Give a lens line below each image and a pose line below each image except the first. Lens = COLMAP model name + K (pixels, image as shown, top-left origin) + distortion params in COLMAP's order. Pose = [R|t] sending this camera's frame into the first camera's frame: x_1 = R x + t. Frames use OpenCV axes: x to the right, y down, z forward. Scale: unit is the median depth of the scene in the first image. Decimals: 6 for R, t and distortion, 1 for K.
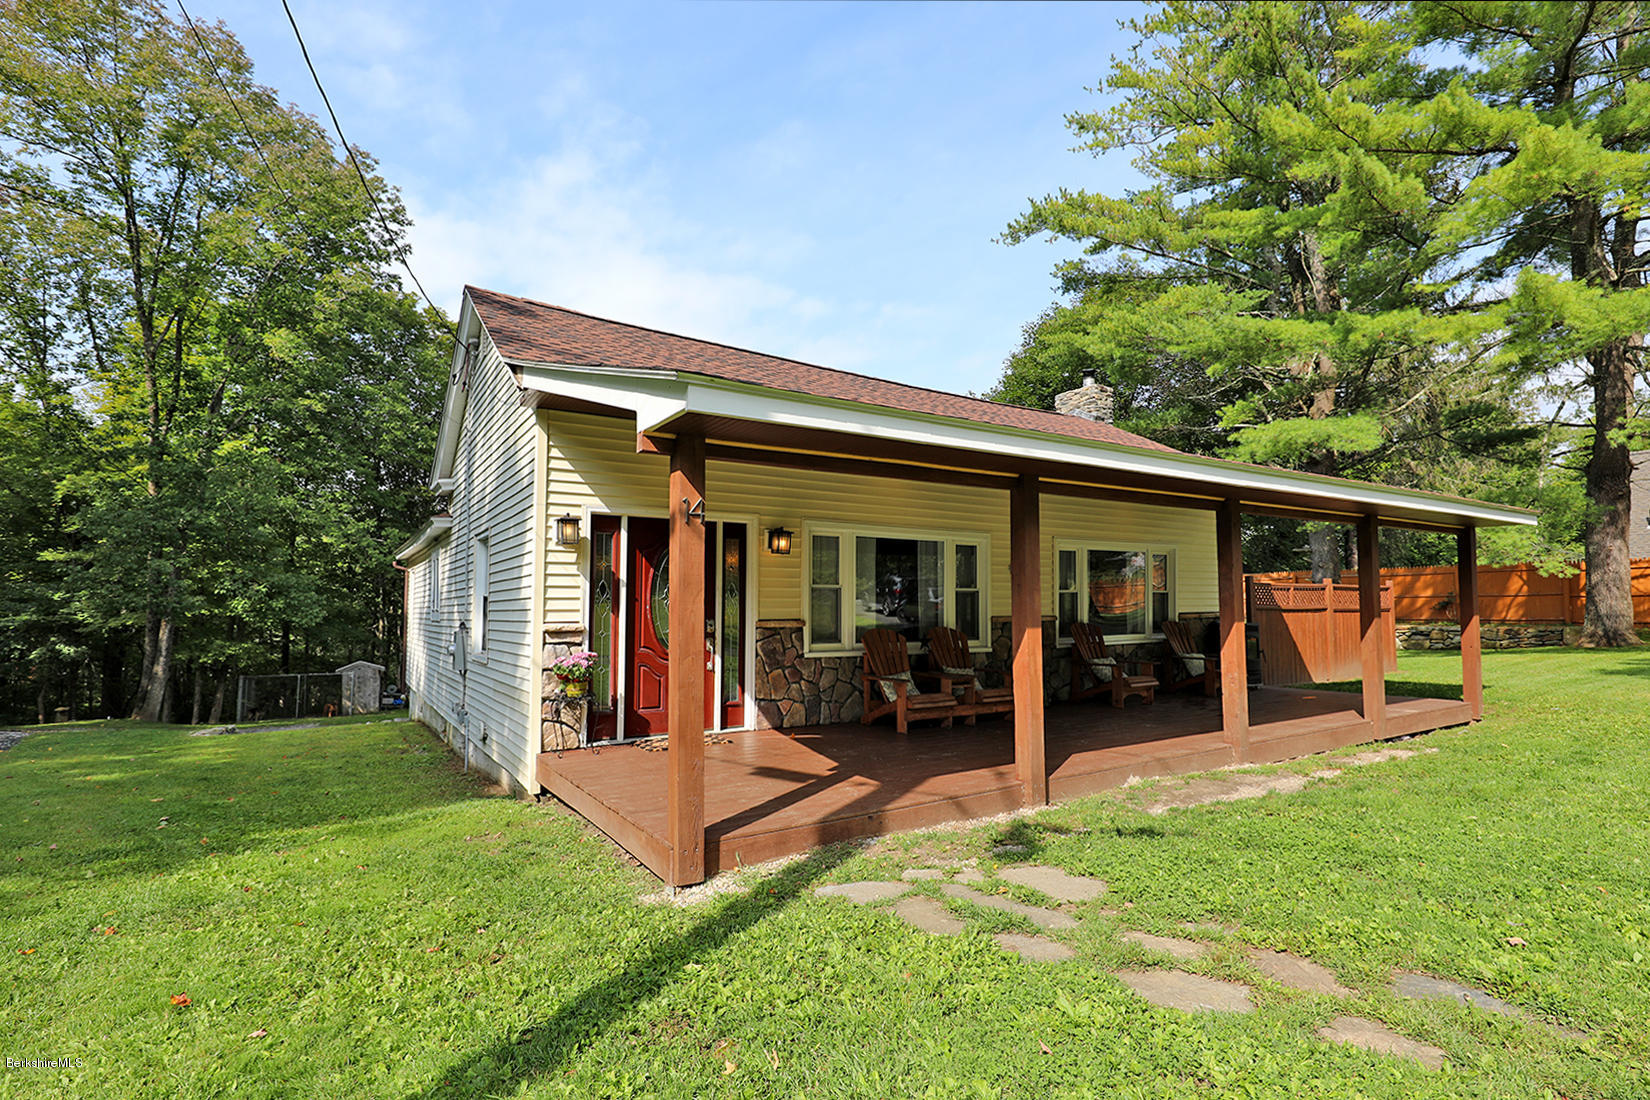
lens RADIAL K [[774.6, 0, 827.5], [0, 774.6, 527.8], [0, 0, 1]] dist [0.002125, 0.000070]
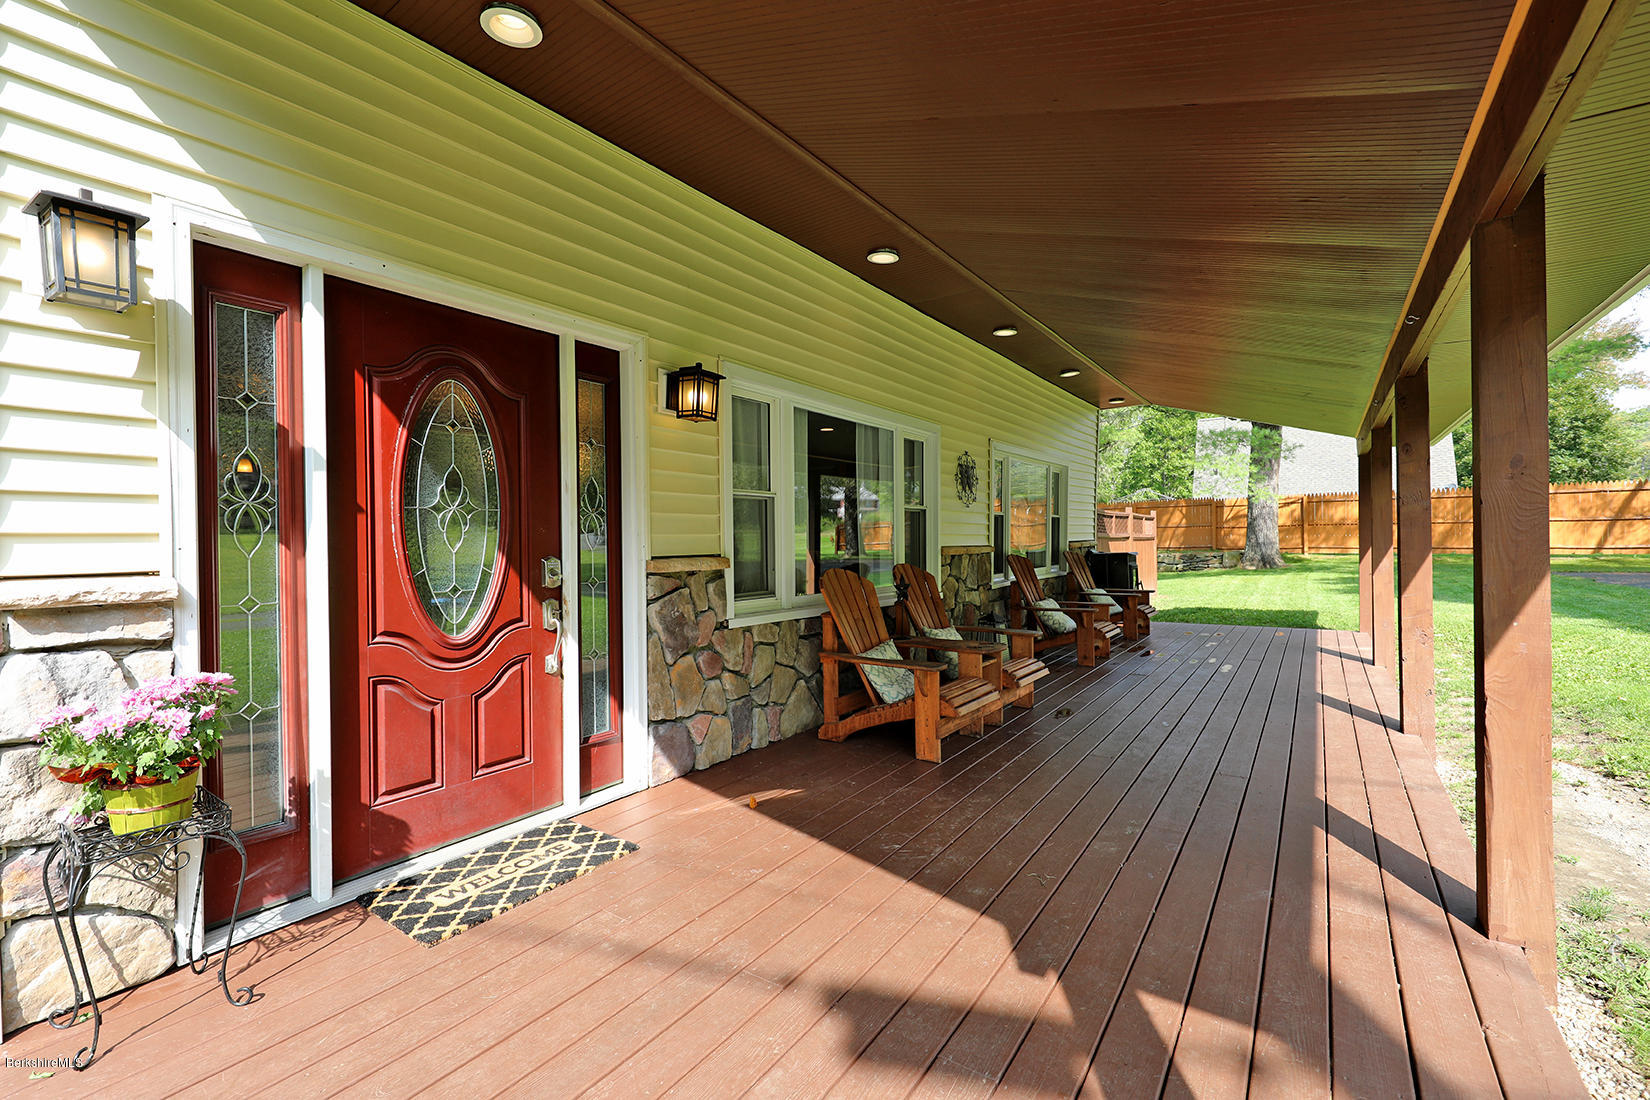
lens RADIAL K [[728.7, 0, 827.6], [0, 728.7, 539.1], [0, 0, 1]] dist [0.000648, 0.000016]
pose [[0.919825, -0.001695, 0.392326, -0.165732], [-0.038608, 0.994746, 0.094815, 0.061590], [-0.390425, -0.102360, 0.914927, 0.554299]]
